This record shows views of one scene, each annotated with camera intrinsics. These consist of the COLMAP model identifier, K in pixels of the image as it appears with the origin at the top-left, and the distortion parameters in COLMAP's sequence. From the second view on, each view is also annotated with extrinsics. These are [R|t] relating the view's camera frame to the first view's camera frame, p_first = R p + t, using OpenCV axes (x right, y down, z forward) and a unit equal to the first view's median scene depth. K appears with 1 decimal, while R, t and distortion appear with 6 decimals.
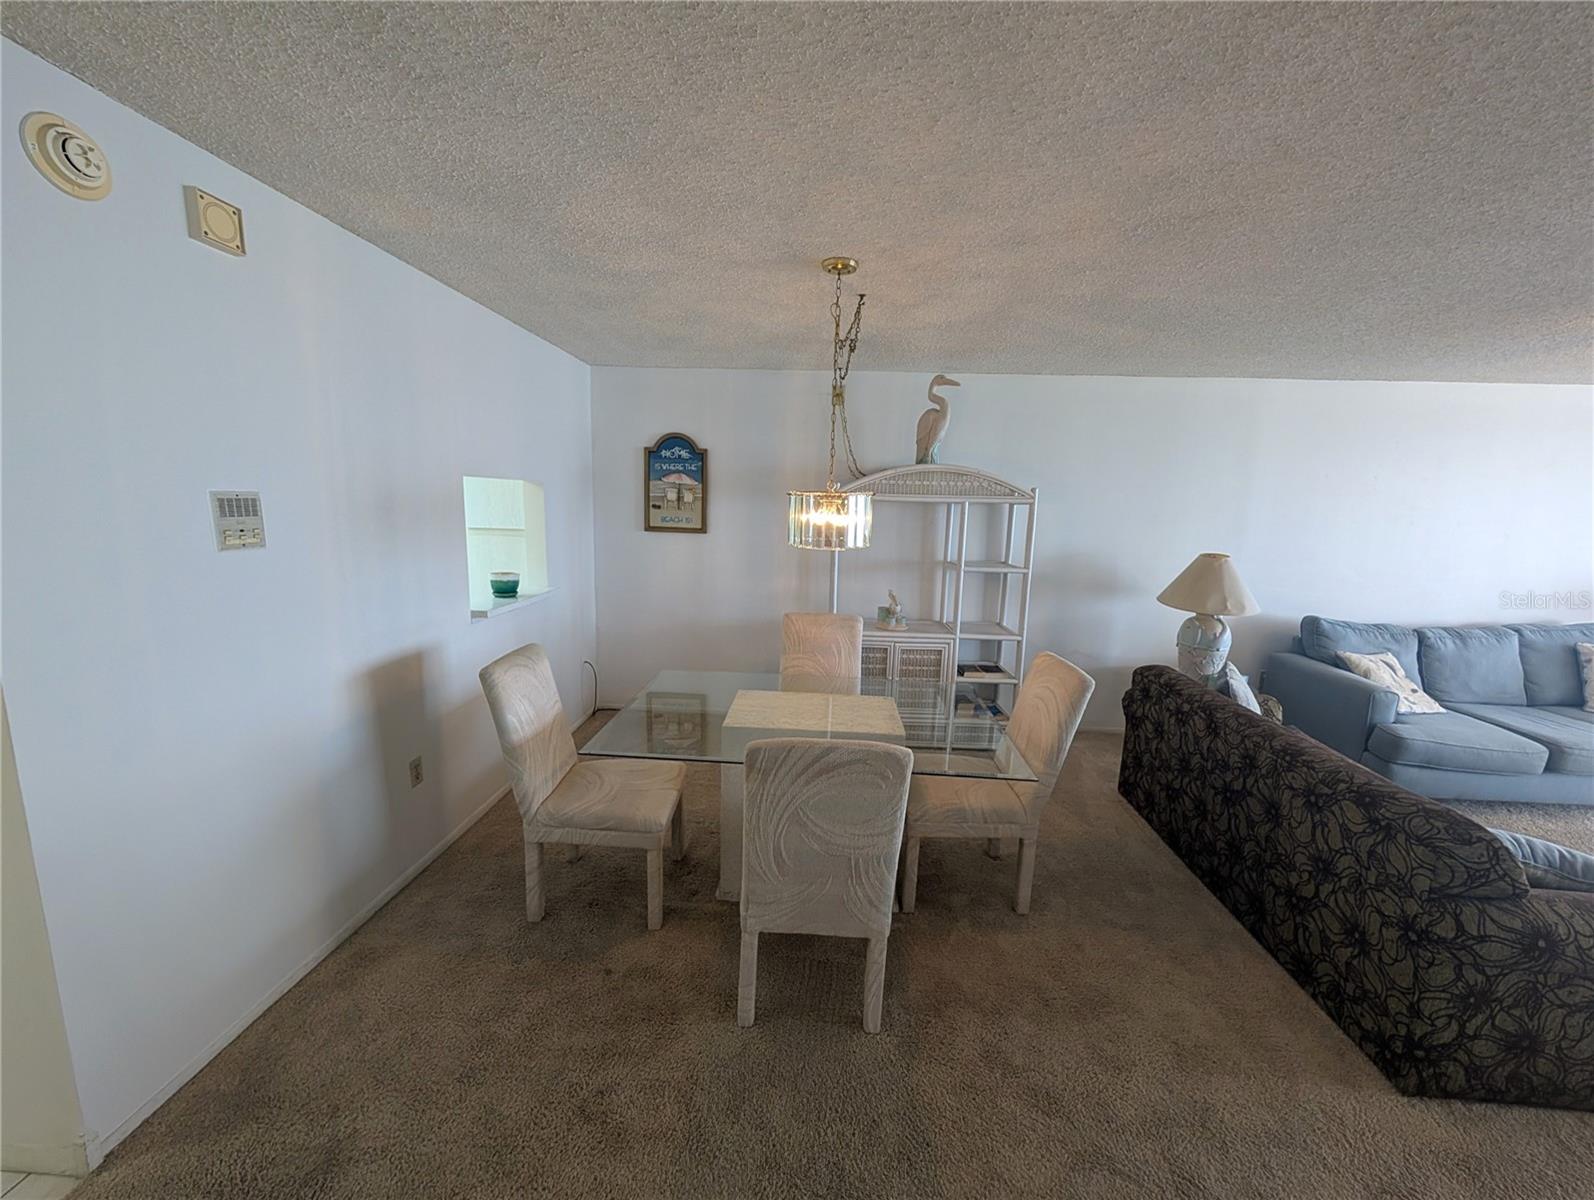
lens RADIAL K [[601.7, 0, 794.8], [0, 601.7, 596.8], [0, 0, 1]] dist [0.000846, -0.000356]
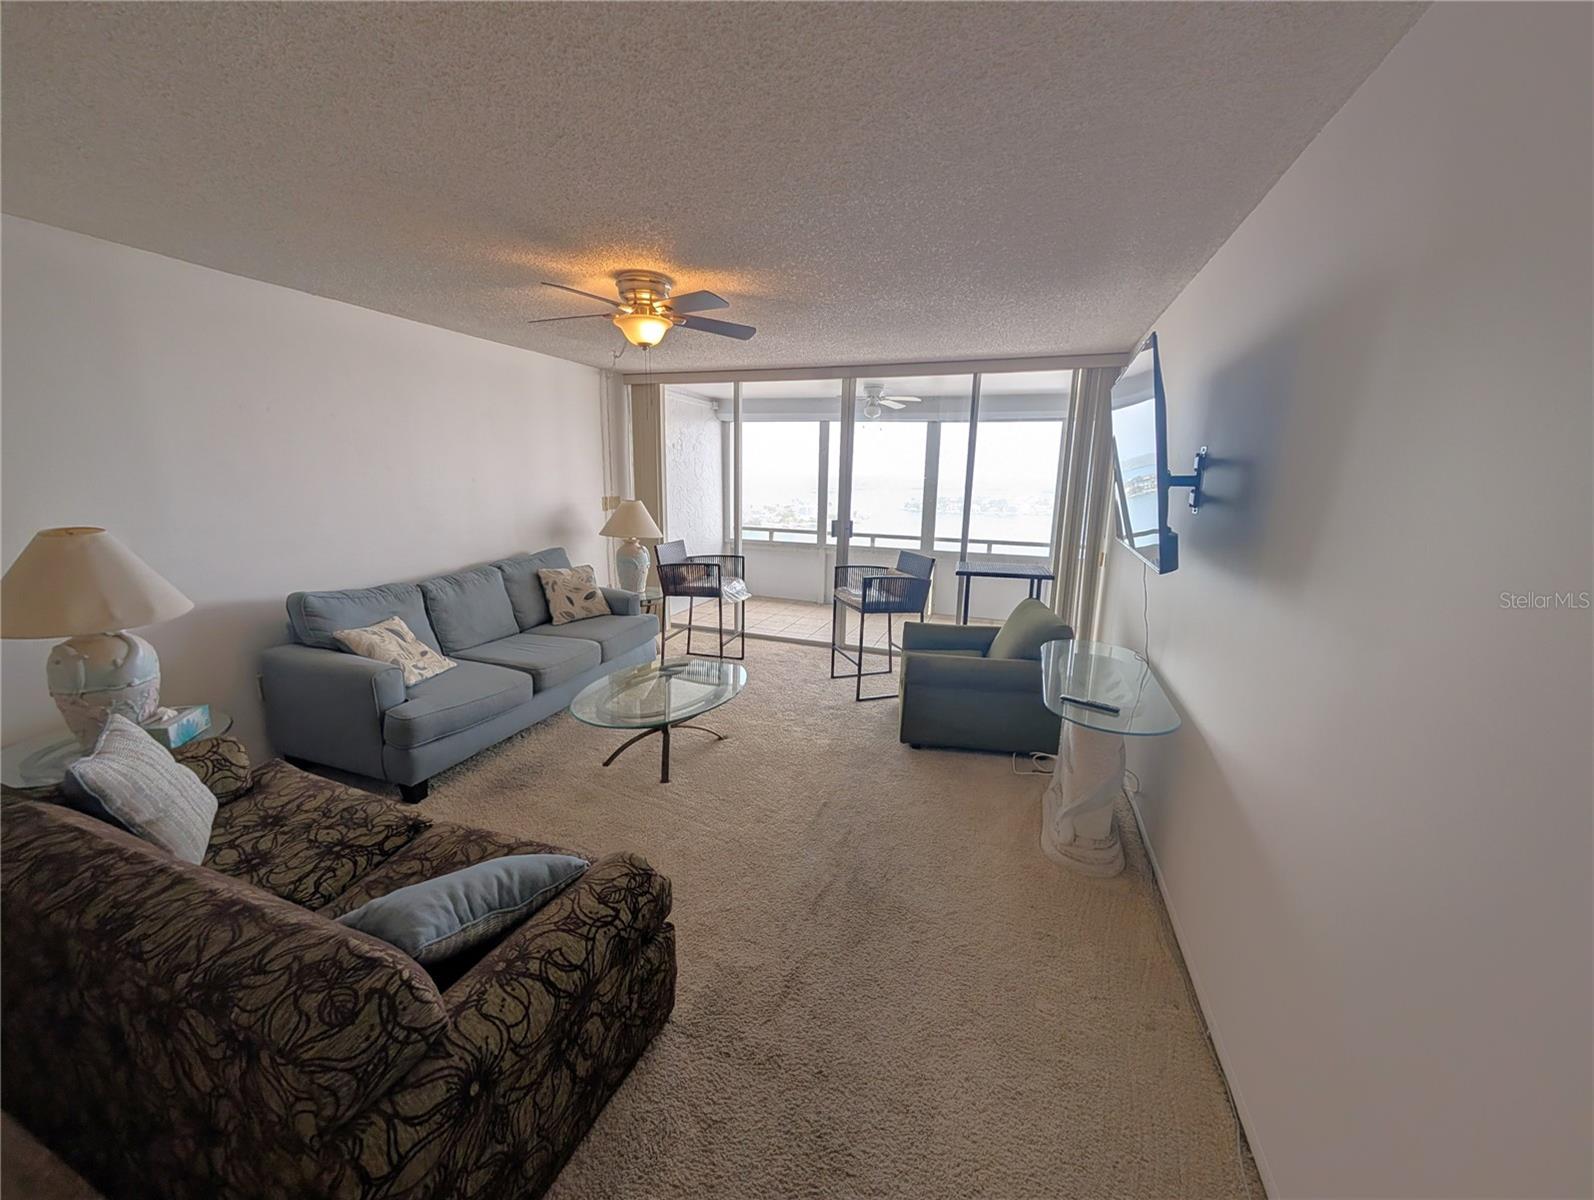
lens RADIAL K [[601.7, 0, 794.8], [0, 601.7, 596.8], [0, 0, 1]] dist [0.000846, -0.000356]
pose [[0.288863, -0.214897, 0.932940, 0.339471], [0.141507, 0.973362, 0.180393, -0.012541], [-0.946855, 0.079908, 0.311578, 0.165204]]
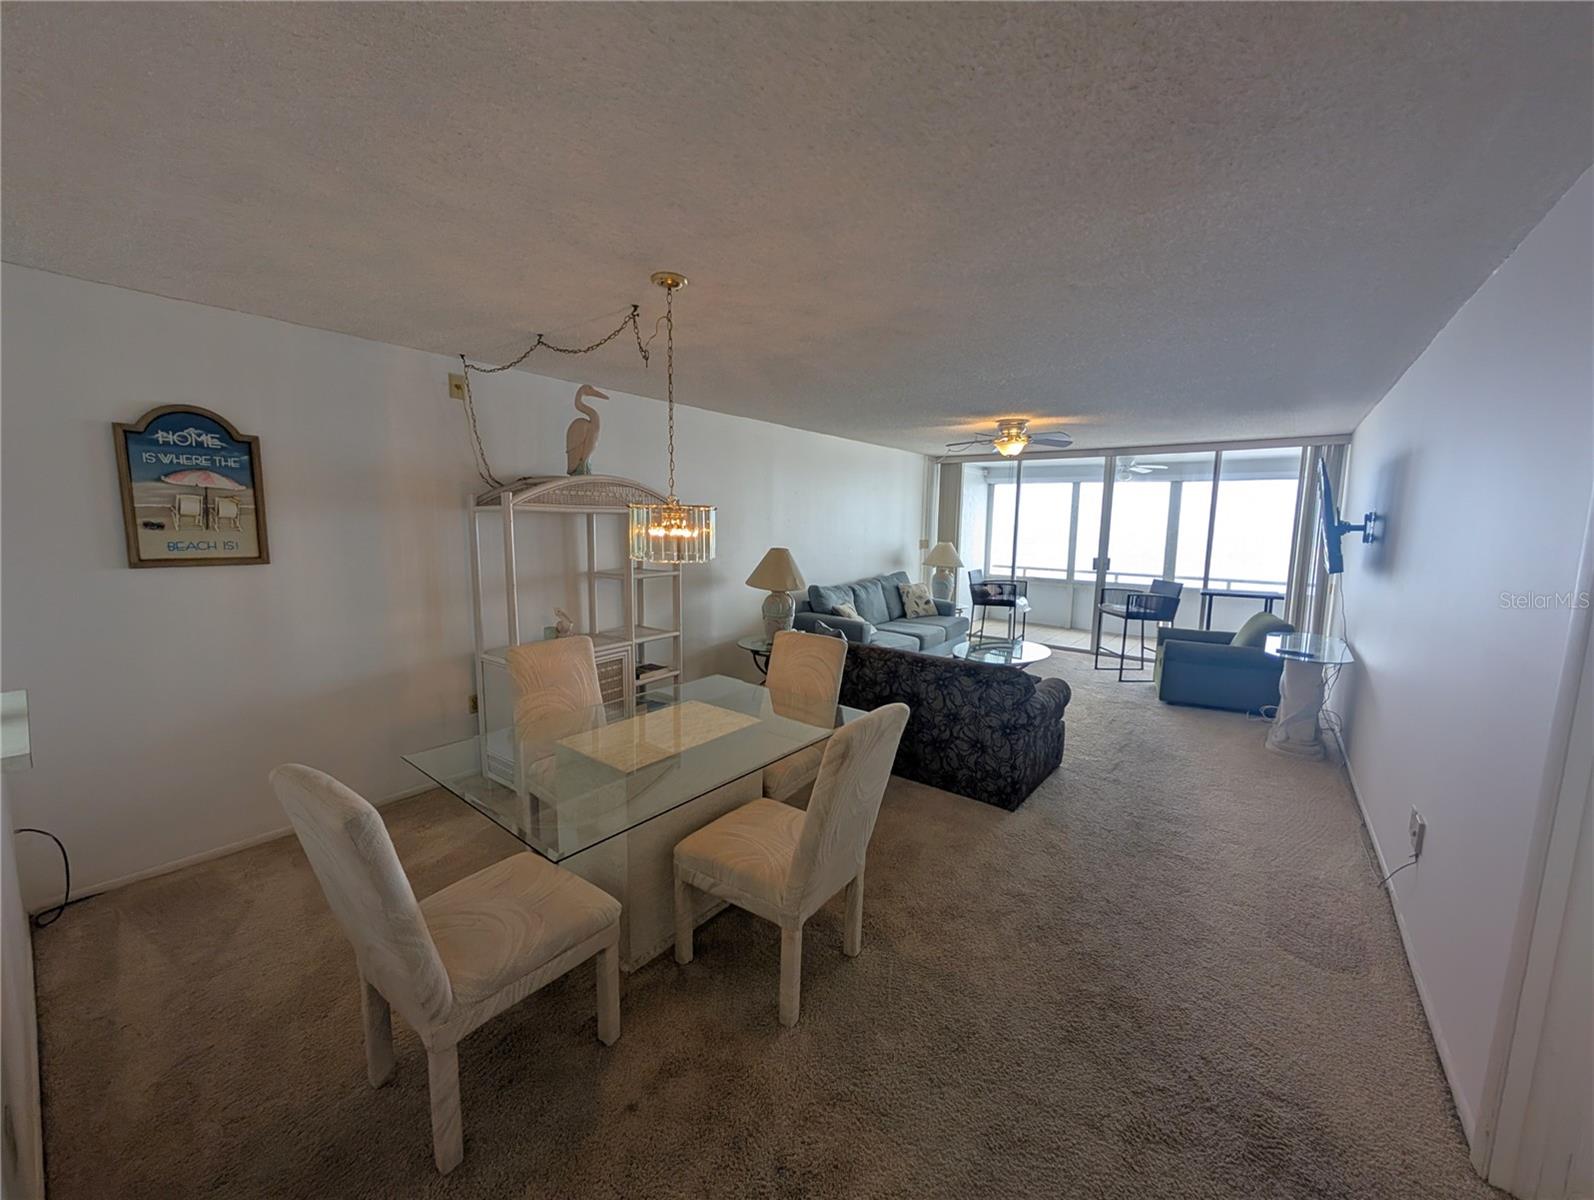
lens RADIAL K [[601.7, 0, 794.8], [0, 601.7, 596.8], [0, 0, 1]] dist [0.000846, -0.000356]
pose [[0.572339, -0.124641, 0.810489, -0.410417], [0.132697, 0.989431, 0.058454, -0.035726], [-0.809209, 0.074094, 0.582829, 0.170061]]
